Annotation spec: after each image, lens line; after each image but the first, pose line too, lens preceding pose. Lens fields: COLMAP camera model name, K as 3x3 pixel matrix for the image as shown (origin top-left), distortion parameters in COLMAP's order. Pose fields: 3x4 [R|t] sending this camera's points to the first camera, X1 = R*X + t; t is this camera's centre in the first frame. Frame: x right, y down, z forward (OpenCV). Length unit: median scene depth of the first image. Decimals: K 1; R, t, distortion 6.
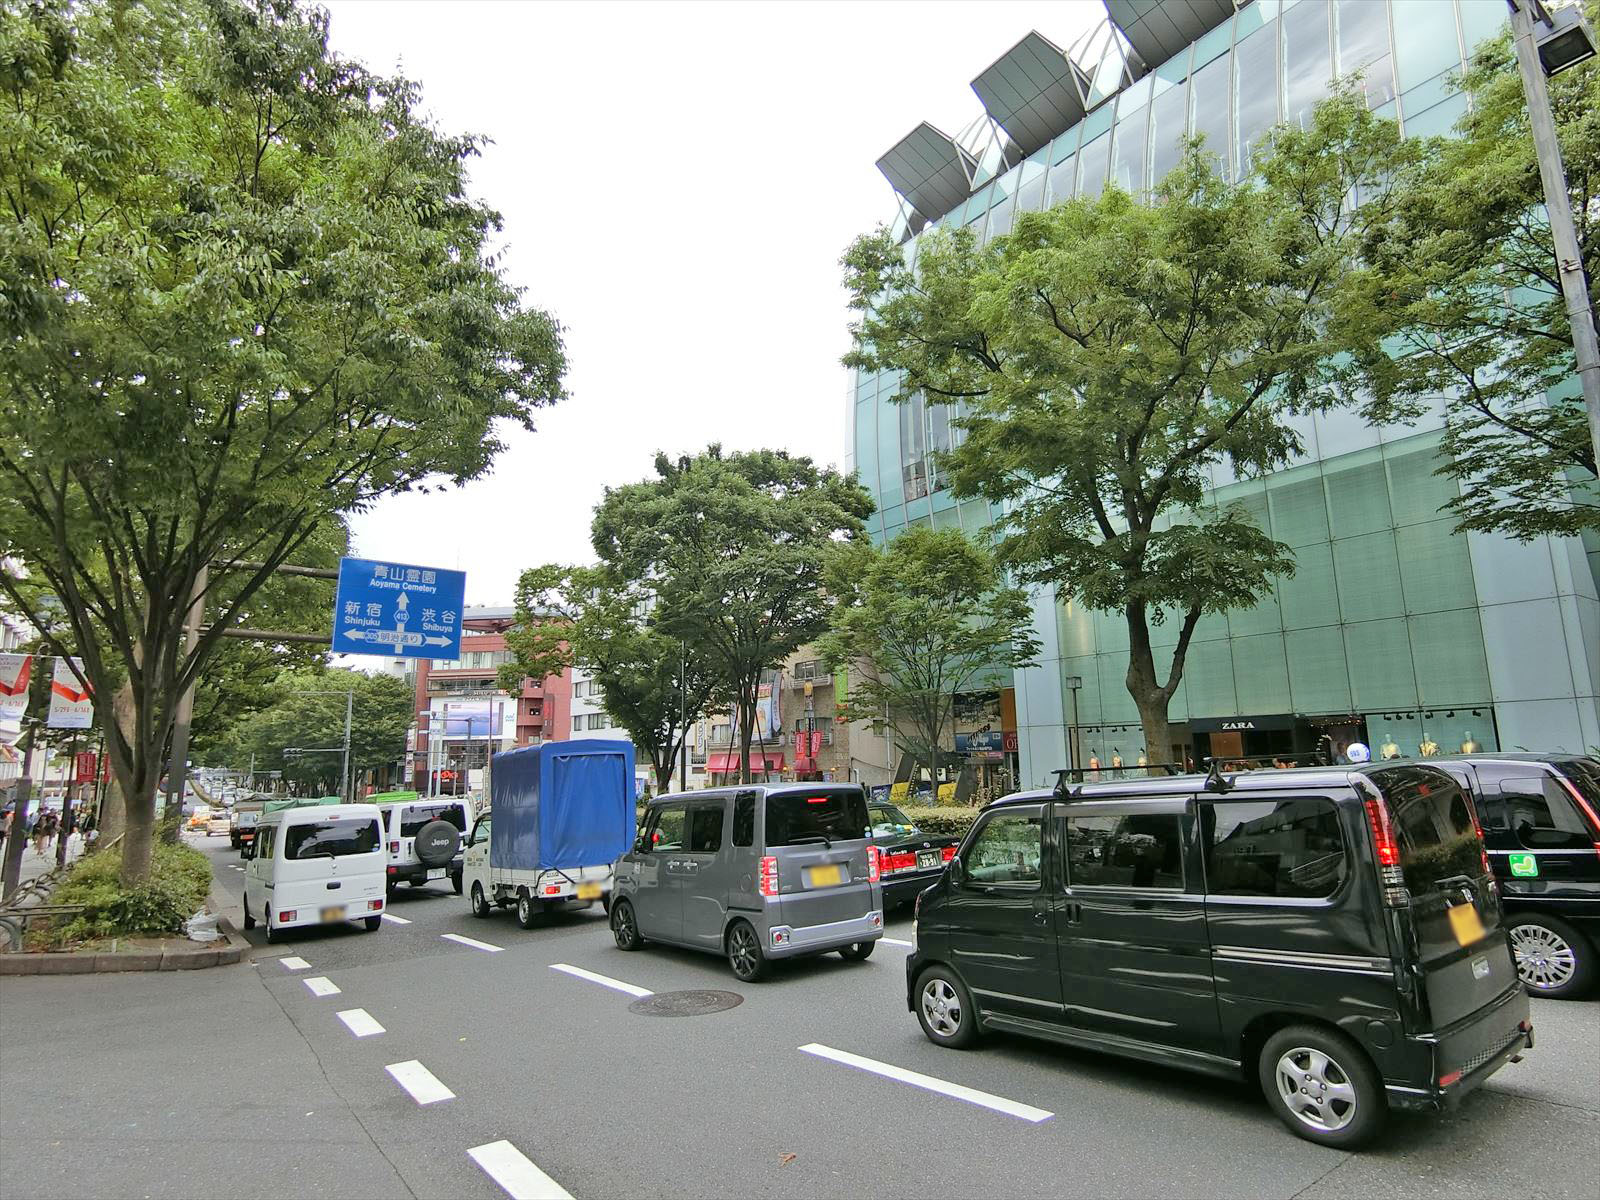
lens RADIAL K [[872.4, 0, 804.9], [0, 872.4, 592.1], [0, 0, 1]] dist [-0.033813, 0.013858]
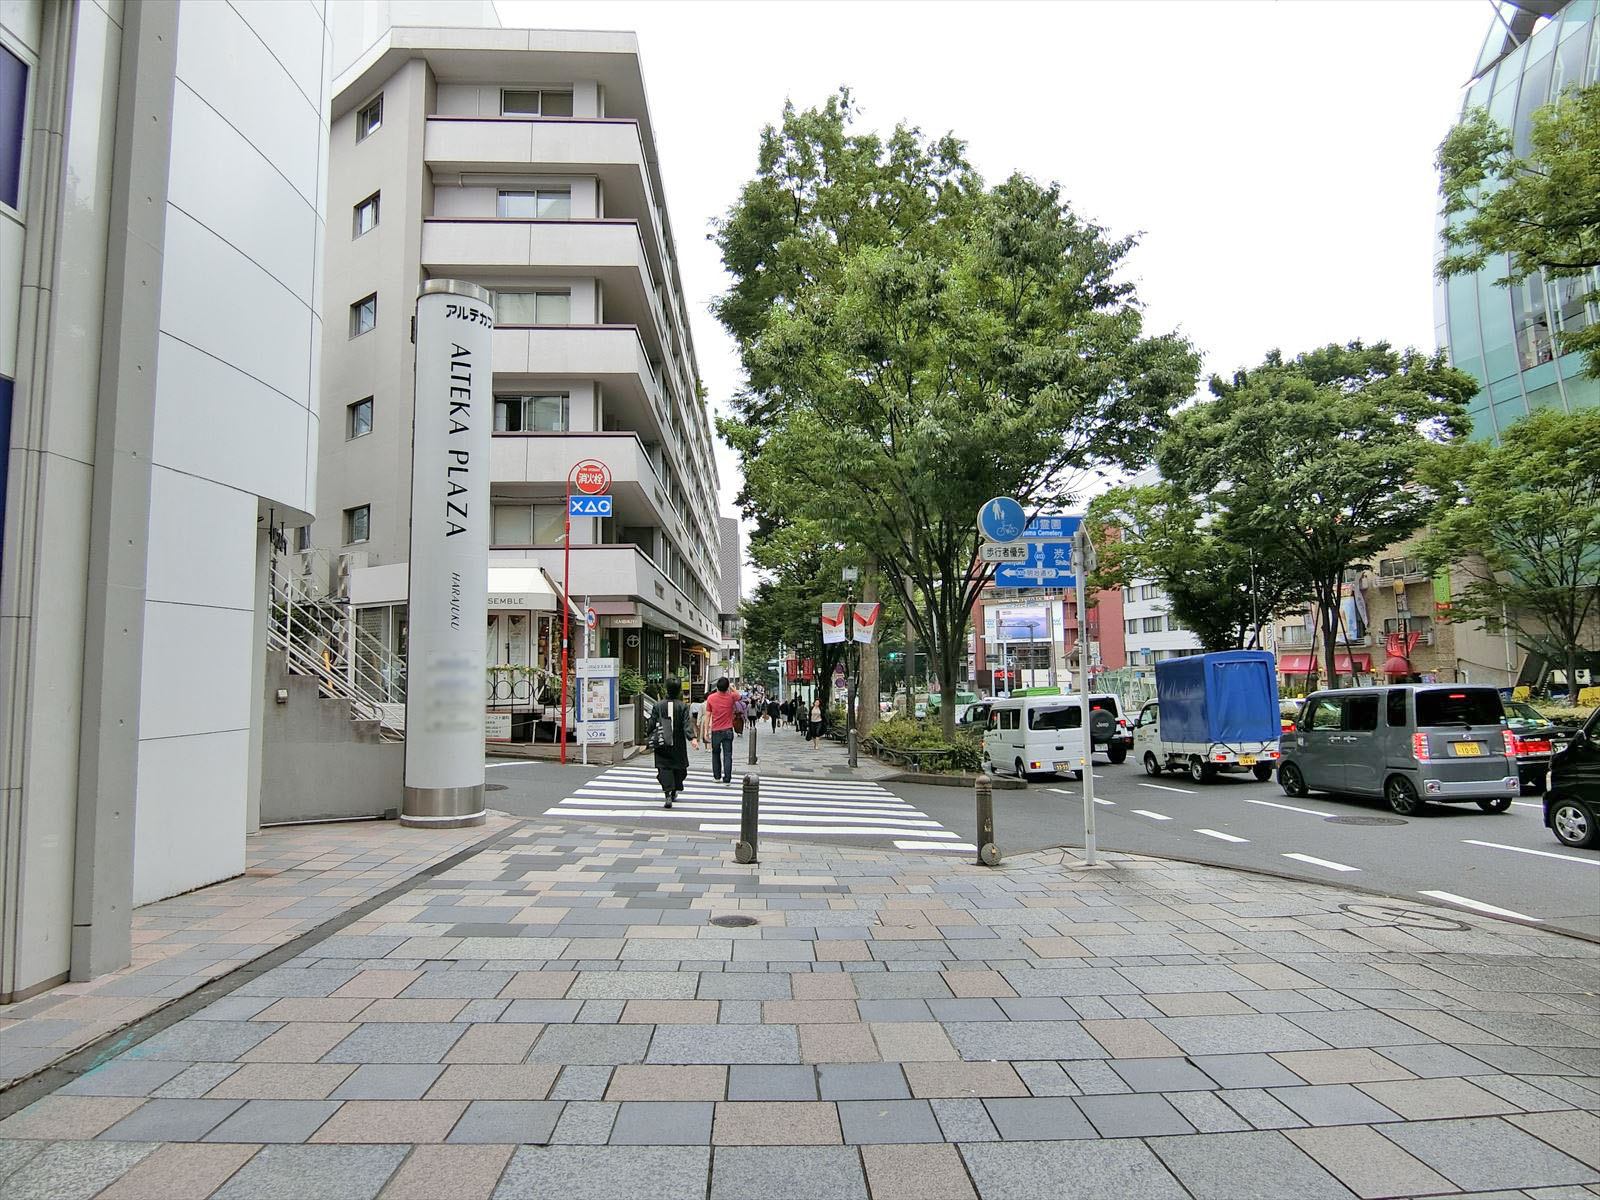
lens RADIAL K [[872.4, 0, 804.9], [0, 872.4, 592.1], [0, 0, 1]] dist [-0.033813, 0.013858]
pose [[0.832315, -0.043590, -0.552587, -0.026152], [0.105963, 0.991031, 0.081427, -0.045526], [0.544081, -0.126327, 0.829468, -0.208691]]
